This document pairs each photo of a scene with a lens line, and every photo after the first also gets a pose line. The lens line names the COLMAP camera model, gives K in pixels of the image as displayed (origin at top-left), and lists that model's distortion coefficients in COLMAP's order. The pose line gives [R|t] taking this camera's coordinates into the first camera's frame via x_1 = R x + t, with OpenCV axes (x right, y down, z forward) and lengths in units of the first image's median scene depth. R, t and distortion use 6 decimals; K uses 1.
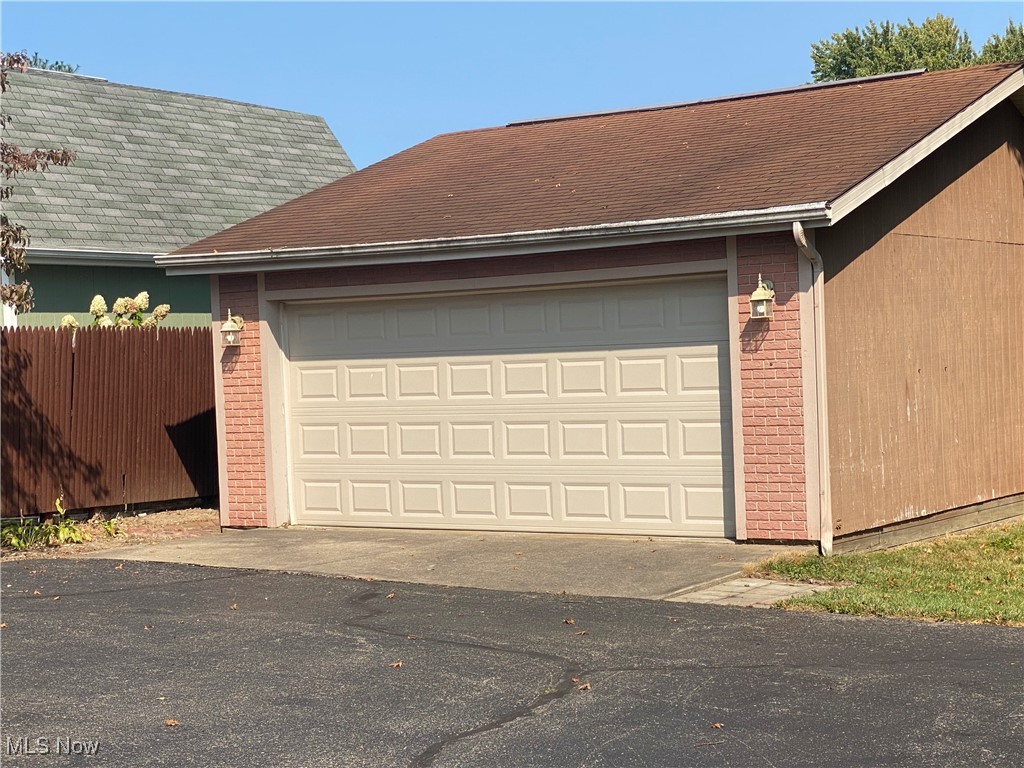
lens RADIAL K [[1848.2, 0, 511.8], [0, 1848.2, 384.3], [0, 0, 1]] dist [0.163588, 0.000000]
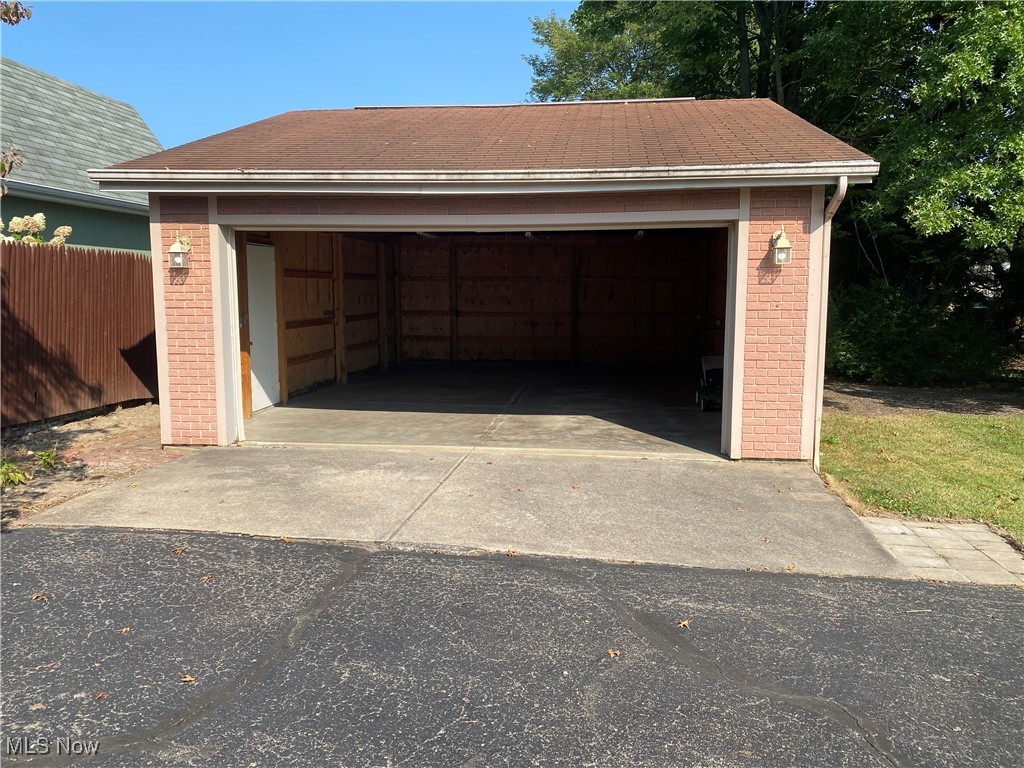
lens RADIAL K [[786.1, 0, 521.6], [0, 786.1, 366.0], [0, 0, 1]] dist [0.057814, -0.055125]
pose [[0.891277, -0.006477, 0.453414, -0.162084], [-0.028039, 0.997198, 0.069360, -0.002468], [-0.452592, -0.074533, 0.888597, 0.476917]]
